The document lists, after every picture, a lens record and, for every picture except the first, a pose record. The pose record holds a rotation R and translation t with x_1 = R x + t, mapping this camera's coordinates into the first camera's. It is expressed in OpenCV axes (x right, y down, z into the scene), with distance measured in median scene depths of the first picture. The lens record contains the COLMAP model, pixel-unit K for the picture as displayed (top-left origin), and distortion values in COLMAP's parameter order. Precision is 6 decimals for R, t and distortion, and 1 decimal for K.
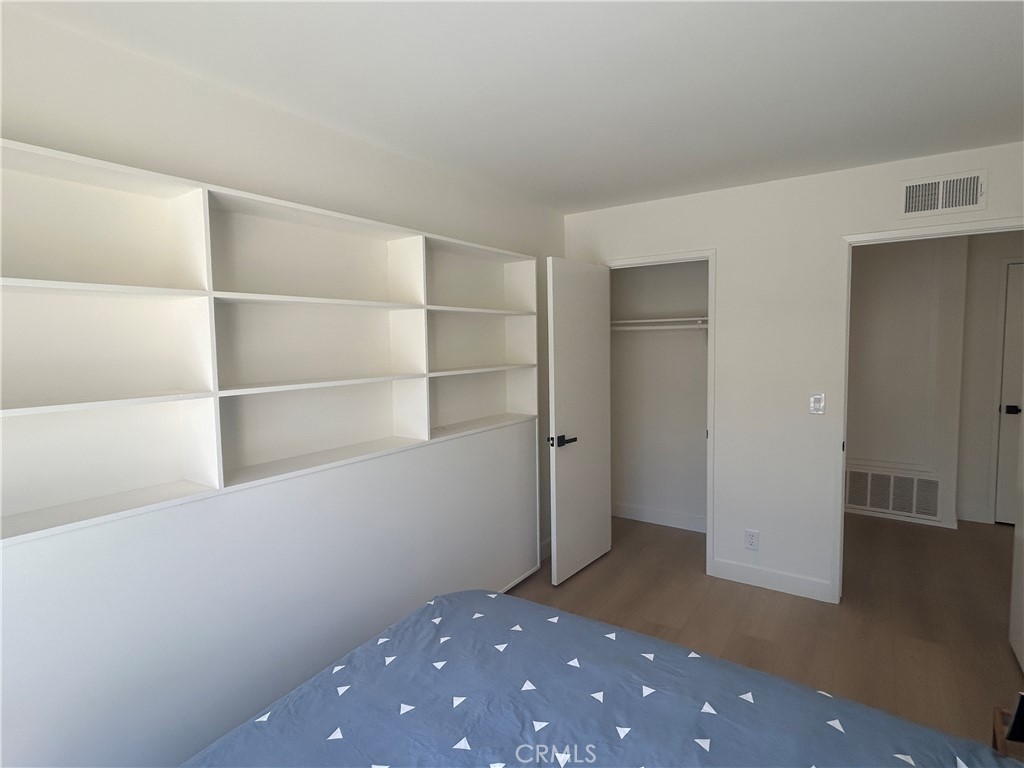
lens RADIAL K [[537.5, 0, 505.4], [0, 537.5, 380.1], [0, 0, 1]] dist [-0.002239, 0.000926]
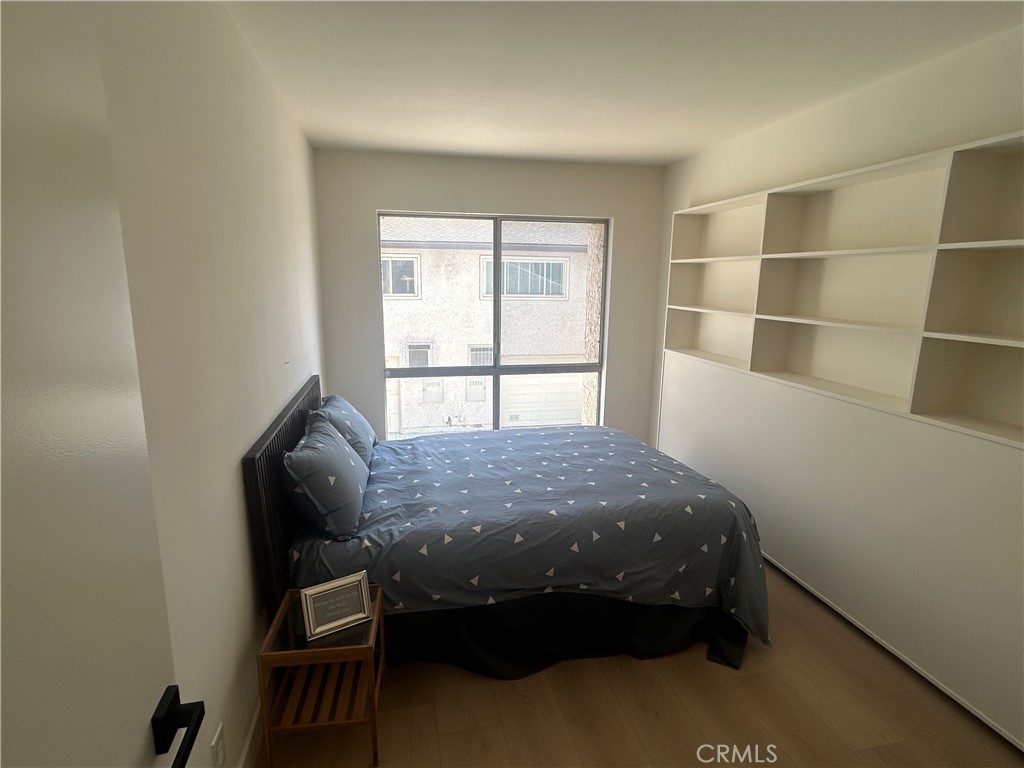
lens RADIAL K [[537.5, 0, 505.4], [0, 537.5, 380.1], [0, 0, 1]] dist [-0.002239, 0.000926]
pose [[-0.688177, 0.141805, -0.711550, 1.280801], [-0.054240, 0.967915, 0.245354, -0.154918], [0.723512, 0.207442, -0.658405, 1.620130]]
